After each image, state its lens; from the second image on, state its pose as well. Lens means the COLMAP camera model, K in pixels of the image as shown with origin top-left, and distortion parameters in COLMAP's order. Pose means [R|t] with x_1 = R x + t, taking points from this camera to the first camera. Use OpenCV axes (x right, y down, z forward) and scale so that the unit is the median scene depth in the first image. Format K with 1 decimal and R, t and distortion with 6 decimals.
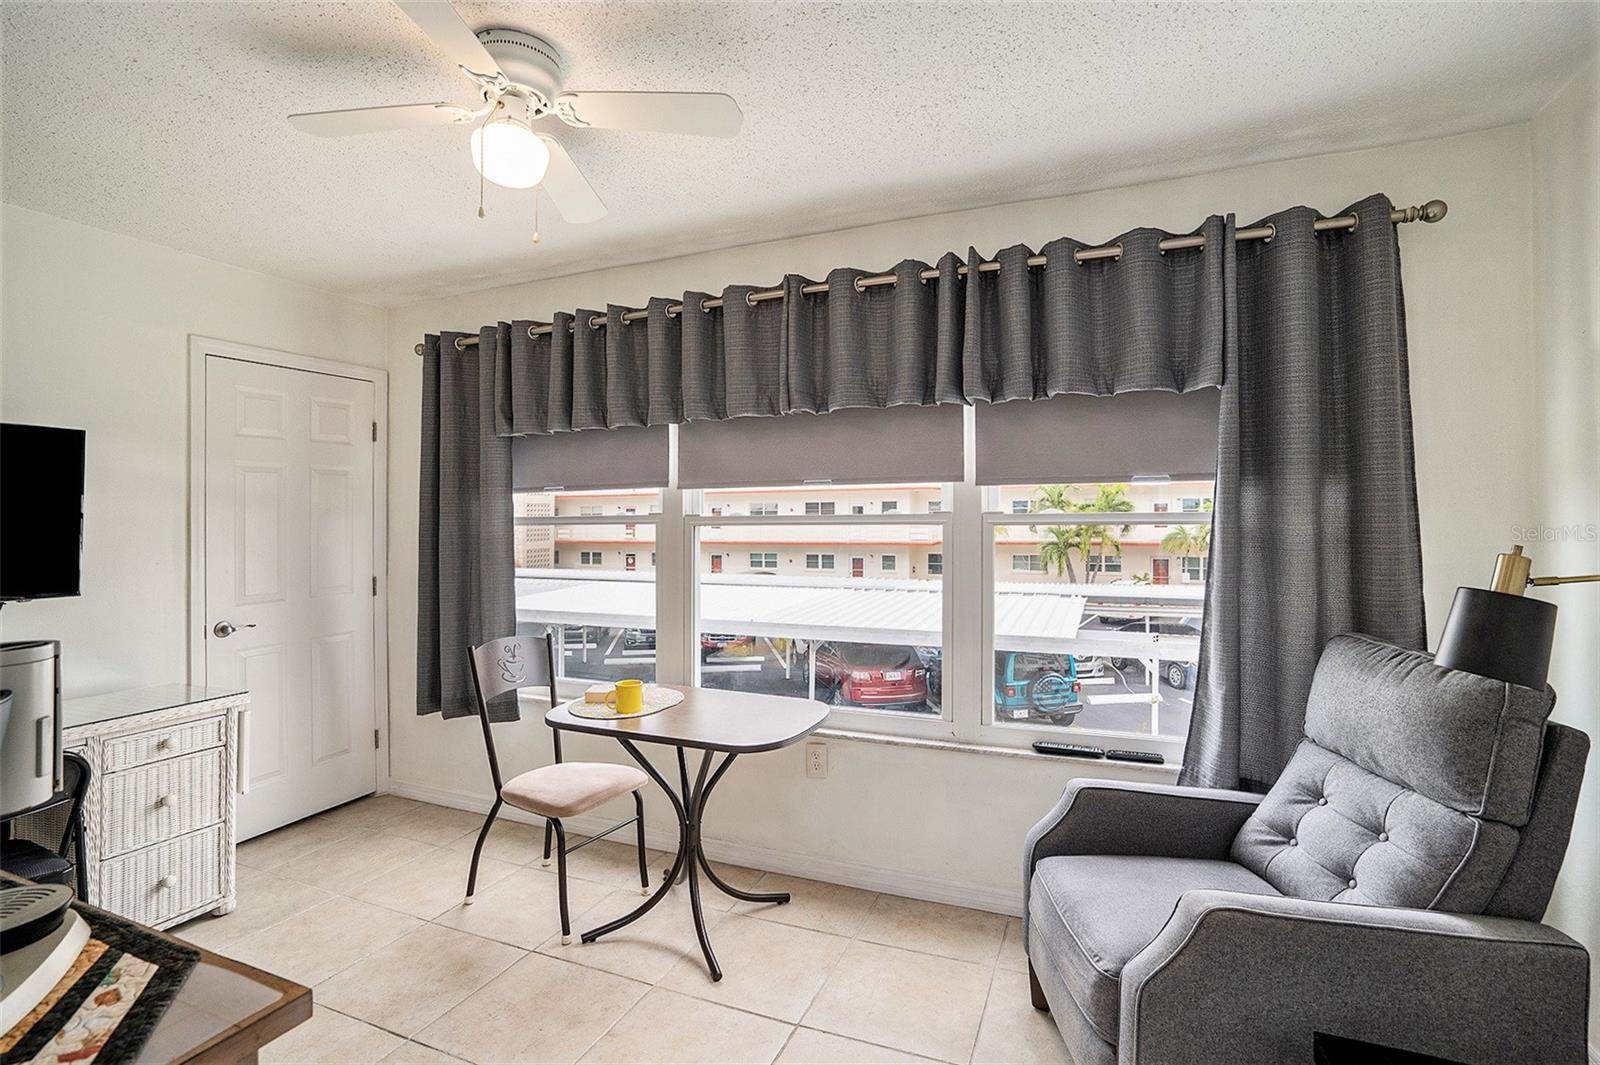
lens RADIAL K [[733.0, 0, 804.9], [0, 733.0, 522.3], [0, 0, 1]] dist [-0.022008, -0.000033]
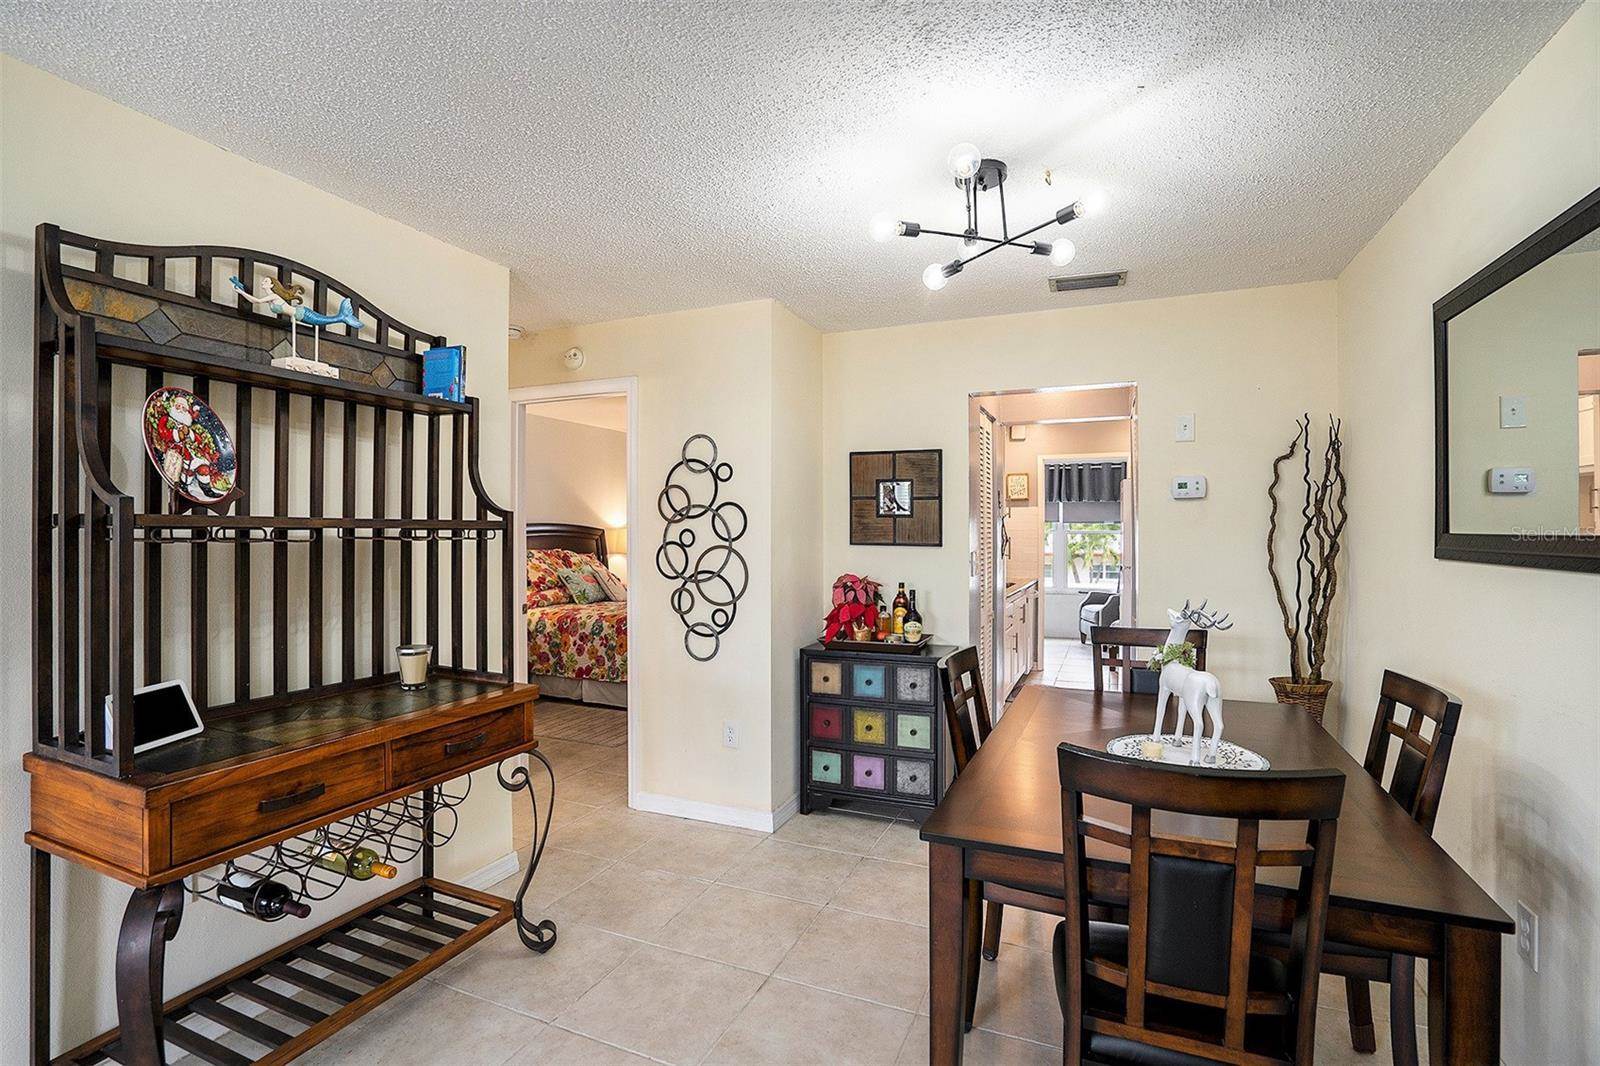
lens RADIAL K [[733.0, 0, 804.9], [0, 733.0, 522.8], [0, 0, 1]] dist [-0.022008, -0.000033]
pose [[0.999981, 0.005179, -0.003371, -1.156534], [-0.005239, 0.999820, -0.018242, 0.022288], [0.003276, 0.018259, 0.999828, -2.950417]]
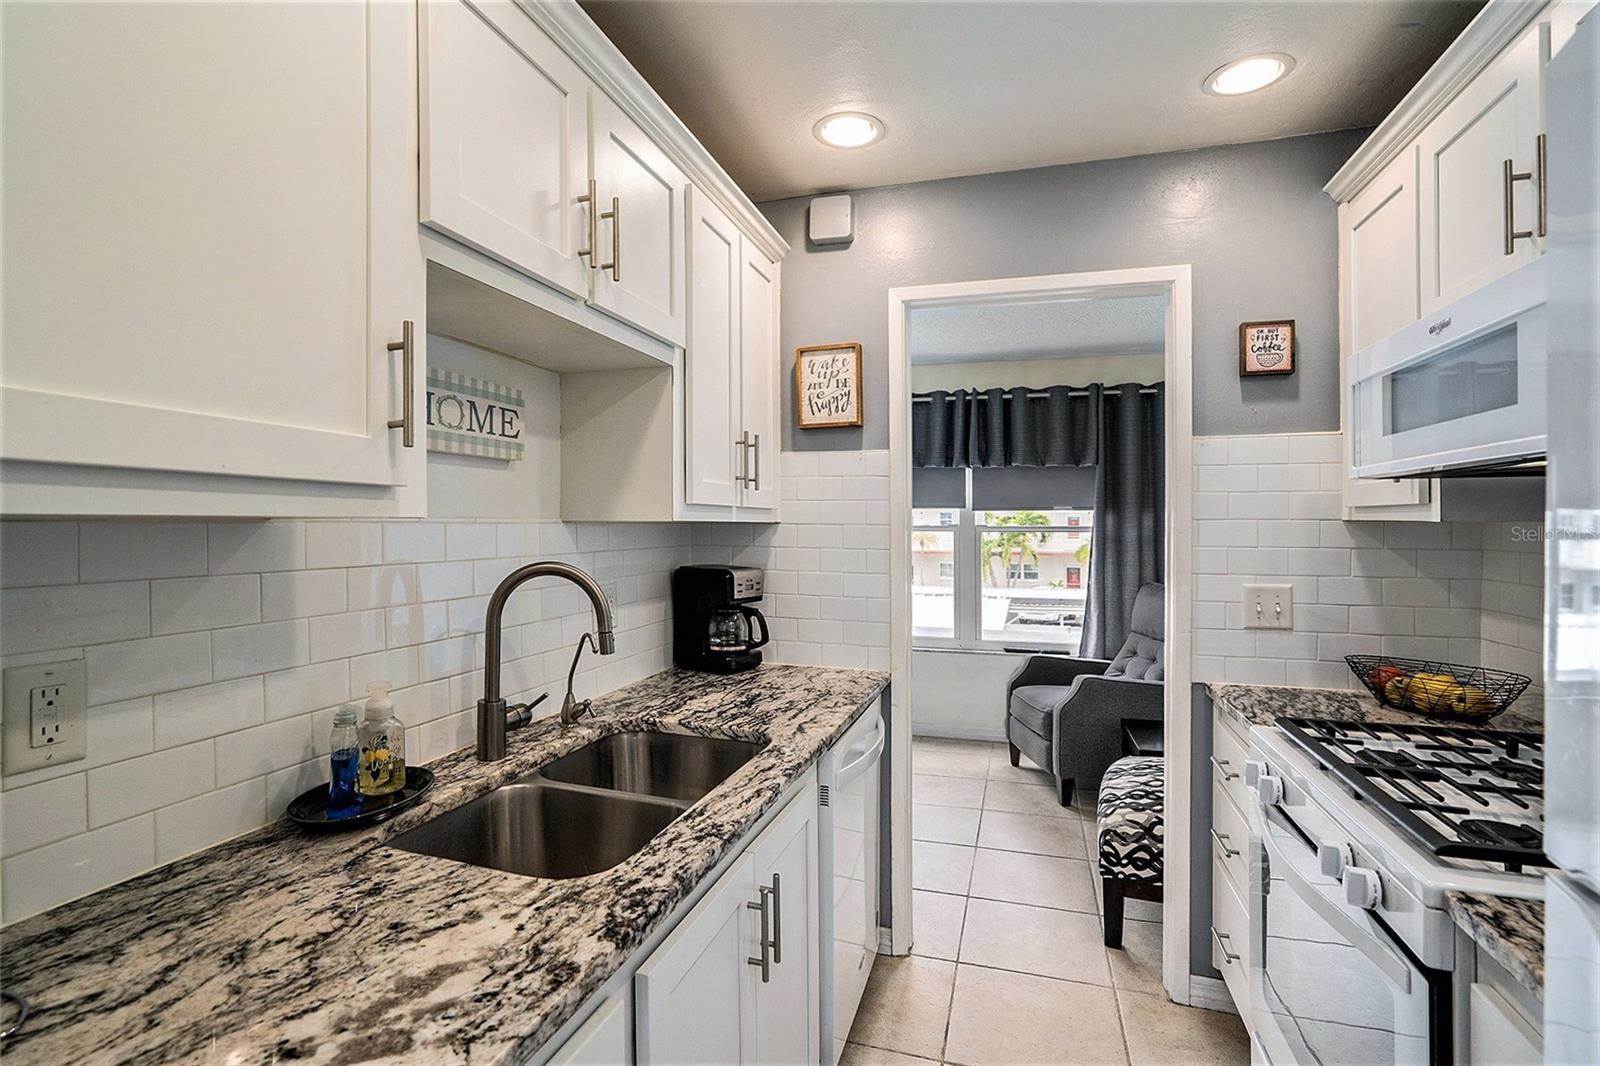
lens RADIAL K [[733.0, 0, 804.9], [0, 733.0, 522.8], [0, 0, 1]] dist [-0.022008, -0.000033]
pose [[0.994851, 0.008153, 0.101021, -0.408718], [-0.006889, 0.999894, -0.012856, 0.006598], [-0.101115, 0.012094, 0.994801, -0.871649]]
